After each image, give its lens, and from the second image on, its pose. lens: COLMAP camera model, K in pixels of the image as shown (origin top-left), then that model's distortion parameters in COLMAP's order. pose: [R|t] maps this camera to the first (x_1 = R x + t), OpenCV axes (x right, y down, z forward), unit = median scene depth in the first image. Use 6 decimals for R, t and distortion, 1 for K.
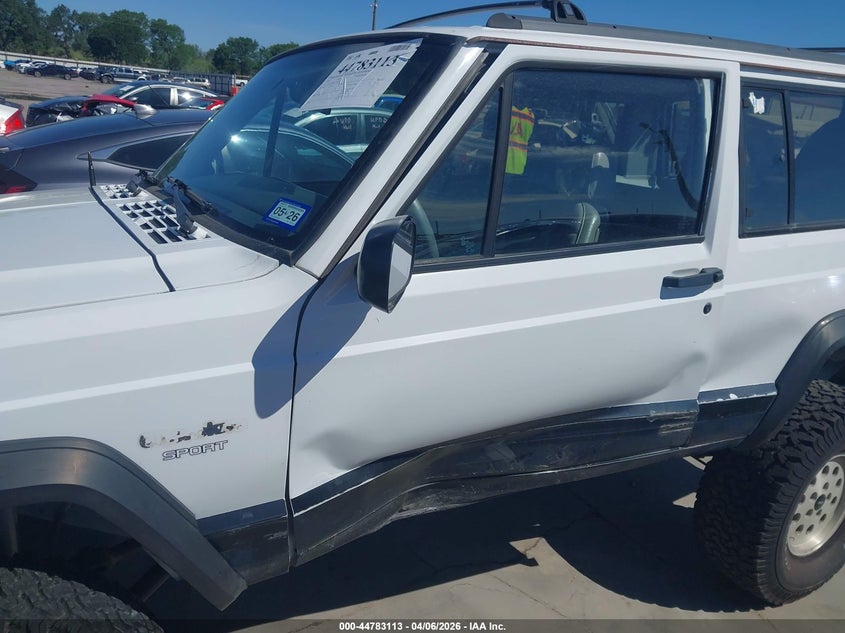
lens RADIAL K [[669.2, 0, 419.0], [0, 669.2, 319.7], [0, 0, 1]] dist [0.006068, 0.000390]
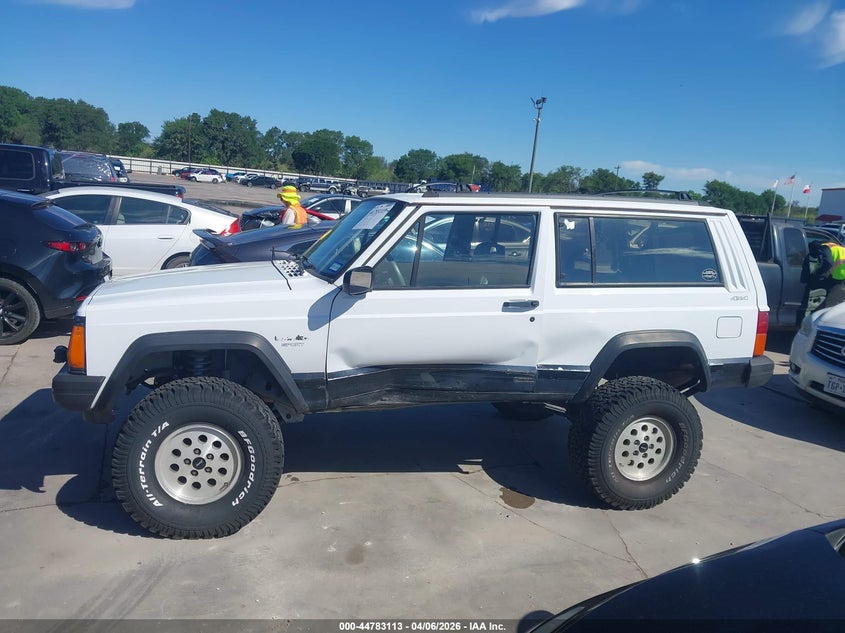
lens RADIAL K [[700.0, 0, 421.8], [0, 700.0, 313.6], [0, 0, 1]] dist [0.152775, -0.270864]
pose [[0.967466, 0.032247, -0.250937, 0.109031], [-0.071477, 0.986276, -0.148829, 0.053914], [0.242694, 0.161924, 0.956494, -0.202819]]
